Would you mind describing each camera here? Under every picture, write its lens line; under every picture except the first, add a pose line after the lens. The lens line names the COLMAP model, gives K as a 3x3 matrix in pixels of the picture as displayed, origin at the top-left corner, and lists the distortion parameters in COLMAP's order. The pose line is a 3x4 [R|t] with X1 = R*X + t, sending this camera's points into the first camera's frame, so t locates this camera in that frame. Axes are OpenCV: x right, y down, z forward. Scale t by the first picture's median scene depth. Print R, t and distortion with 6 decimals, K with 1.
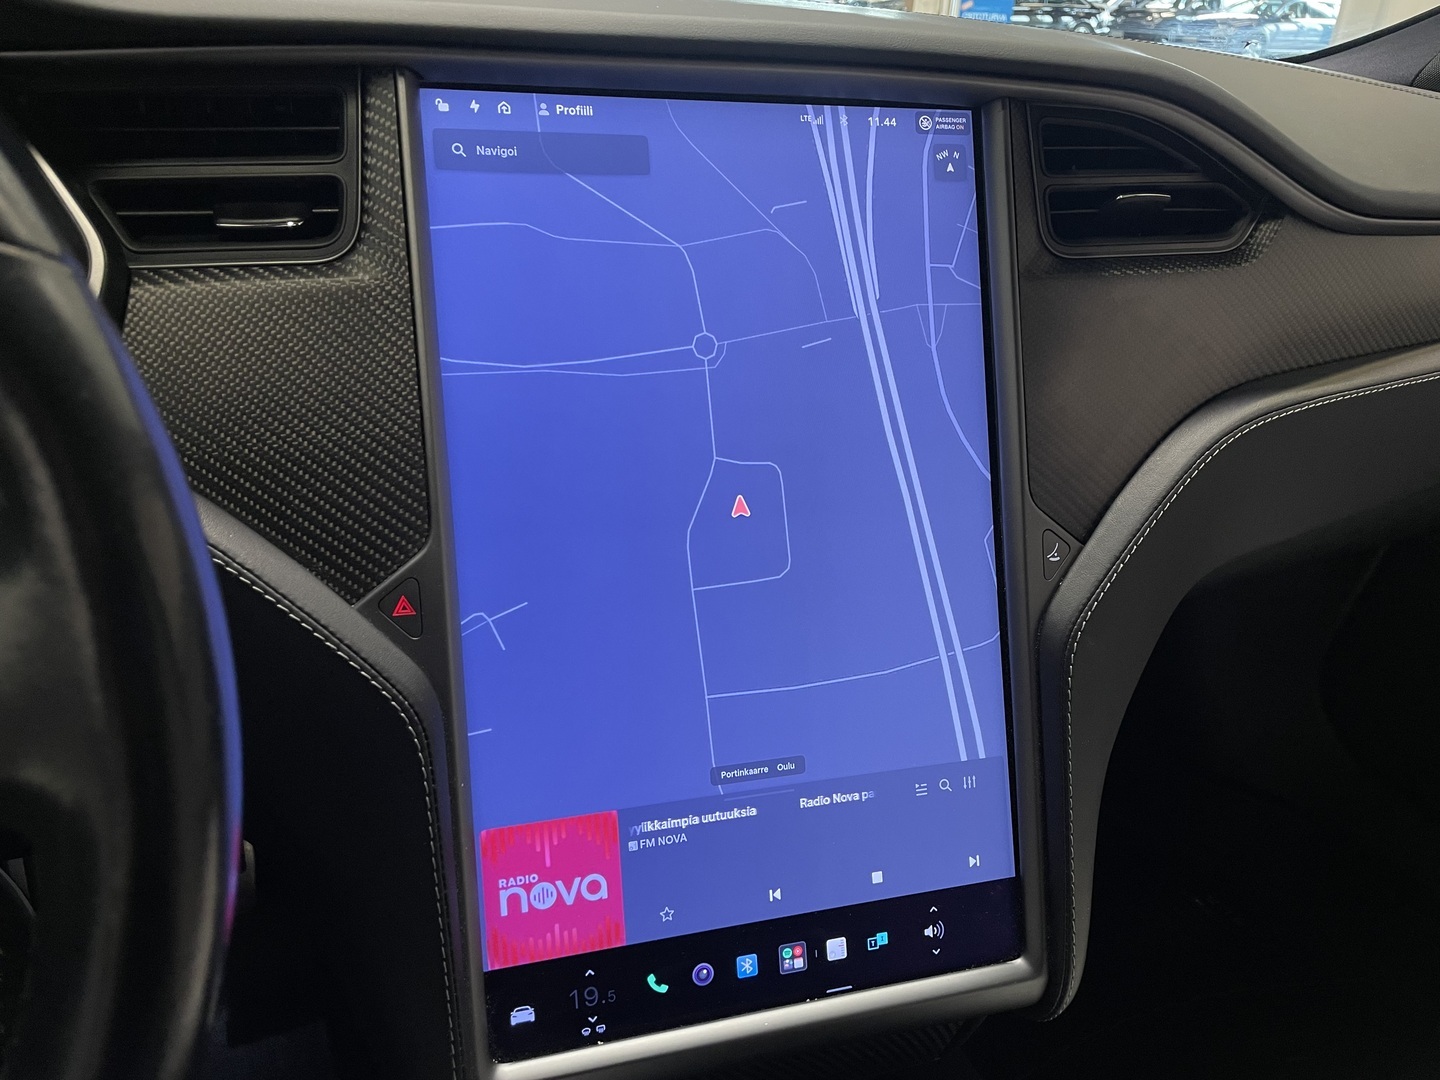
lens RADIAL K [[1139.4, 0, 720.0], [0, 1139.4, 540.0], [0, 0, 1]] dist [0.074420, -0.135730]
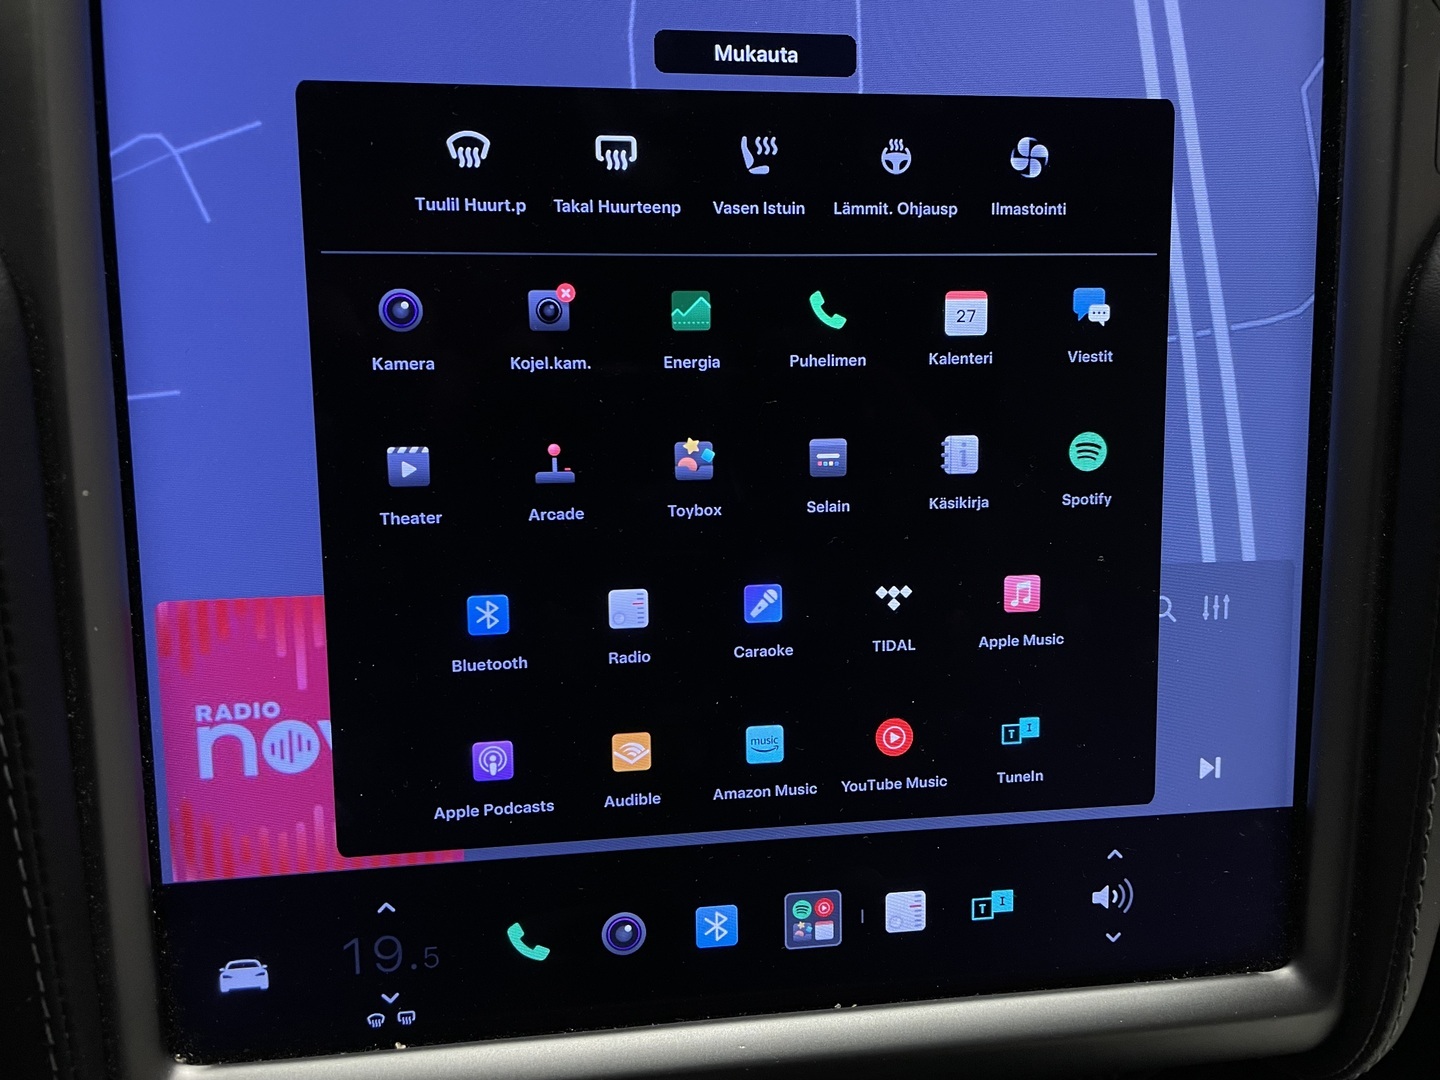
lens RADIAL K [[1139.4, 0, 720.0], [0, 1139.4, 540.0], [0, 0, 1]] dist [0.074420, -0.135730]
pose [[0.986501, 0.067838, -0.149045, 0.087557], [-0.054168, 0.994103, 0.093939, 0.158234], [0.154539, -0.084597, 0.984358, 0.525819]]
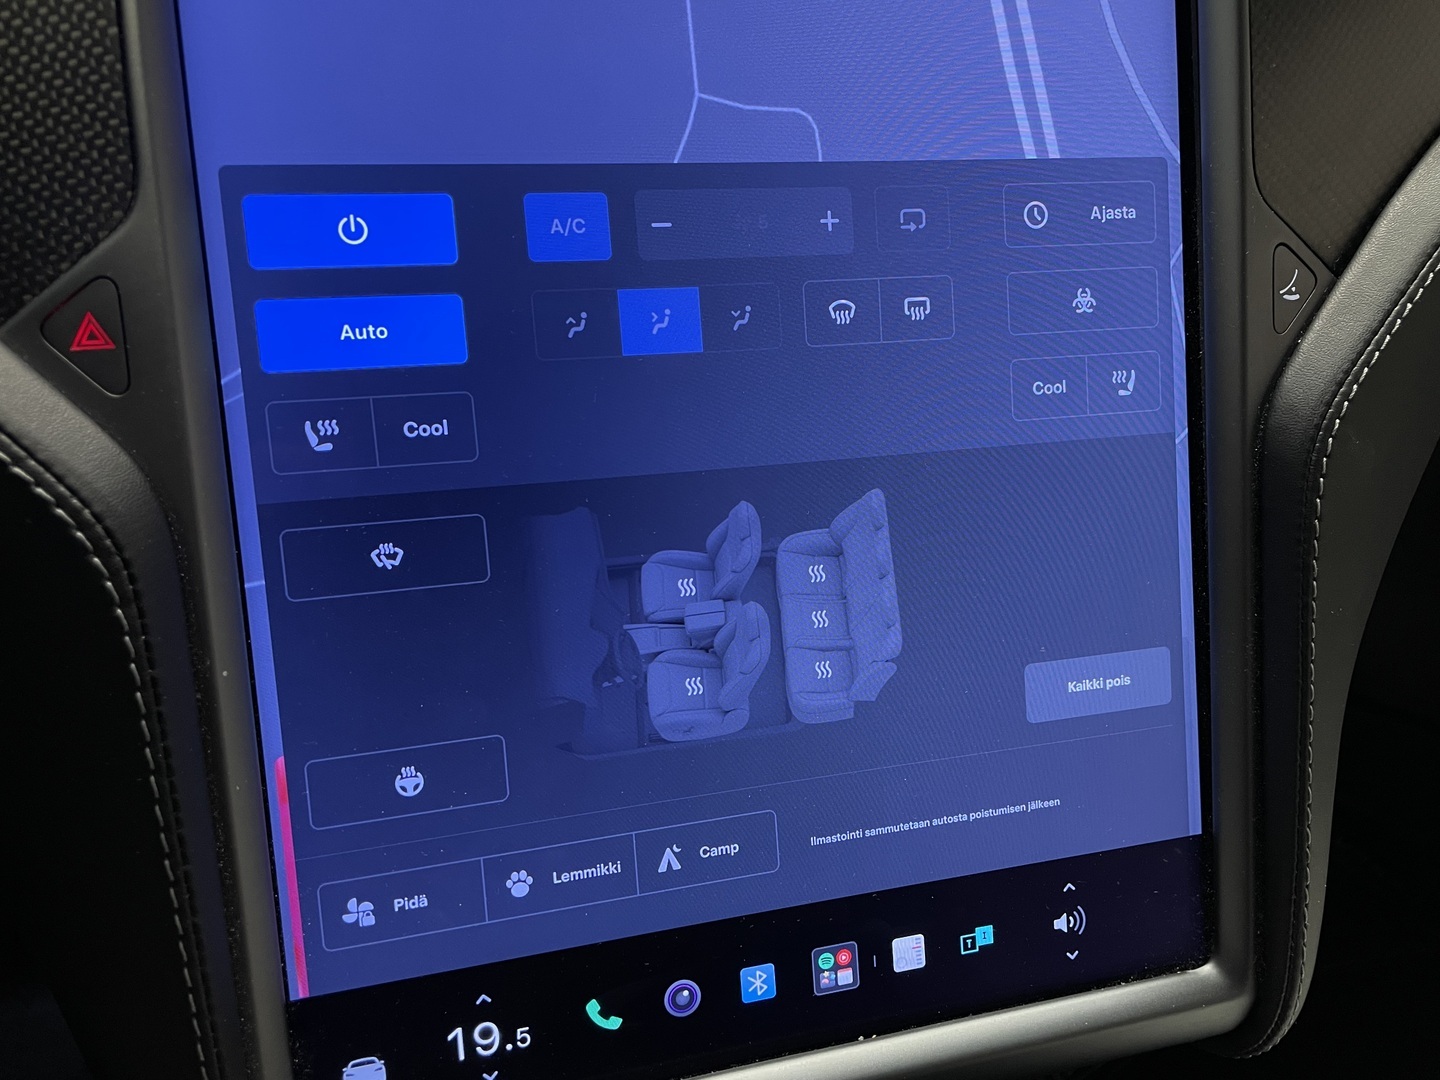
lens RADIAL K [[1139.4, 0, 720.0], [0, 1139.4, 540.0], [0, 0, 1]] dist [0.074420, -0.135730]
pose [[0.999451, -0.002301, -0.033058, 0.024101], [0.004349, 0.998065, 0.062024, 0.106475], [0.032851, -0.062134, 0.997527, 0.423323]]
